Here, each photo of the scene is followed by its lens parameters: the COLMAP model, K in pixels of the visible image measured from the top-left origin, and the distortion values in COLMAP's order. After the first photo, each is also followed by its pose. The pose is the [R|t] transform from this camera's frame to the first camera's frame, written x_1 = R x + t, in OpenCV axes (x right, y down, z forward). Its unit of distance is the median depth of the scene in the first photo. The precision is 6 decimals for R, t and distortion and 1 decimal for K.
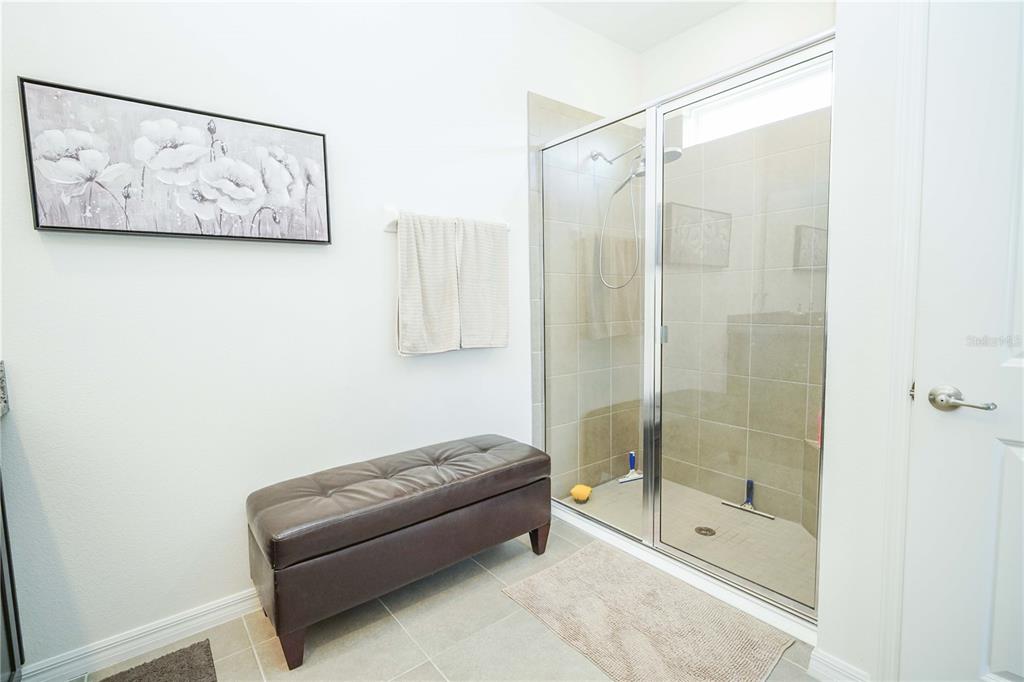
lens RADIAL K [[473.9, 0, 515.6], [0, 473.9, 339.7], [0, 0, 1]] dist [-0.001152, -0.004101]
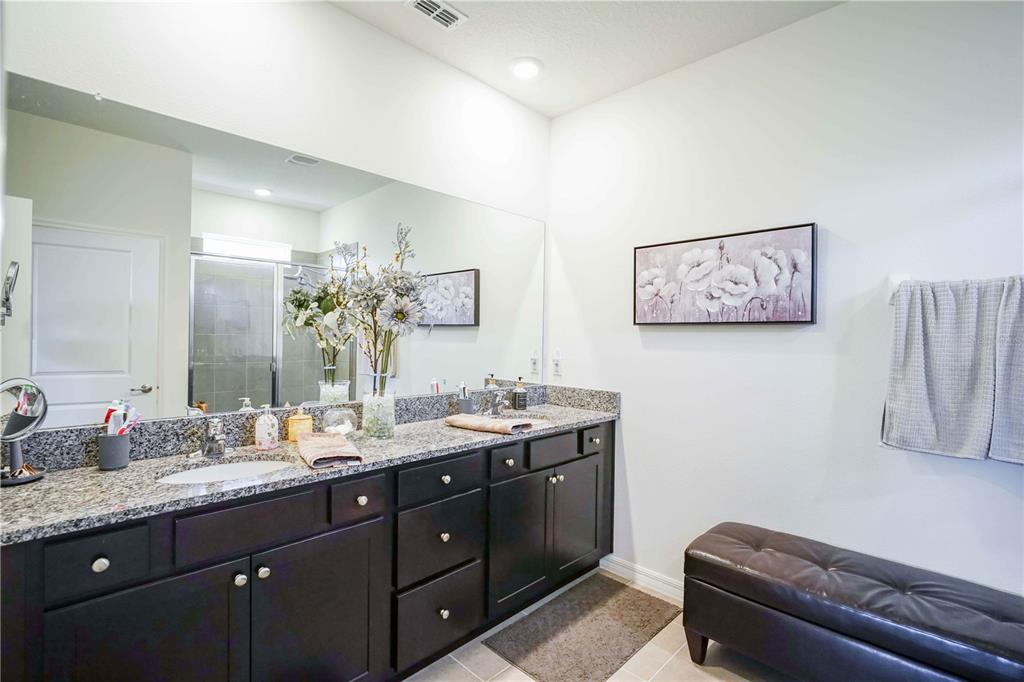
lens RADIAL K [[473.9, 0, 515.7], [0, 473.9, 341.9], [0, 0, 1]] dist [-0.001152, -0.004101]
pose [[0.133149, 0.032632, -0.990559, 0.619706], [-0.104009, 0.994399, 0.018777, -0.123242], [0.985623, 0.100527, 0.135798, 0.228979]]
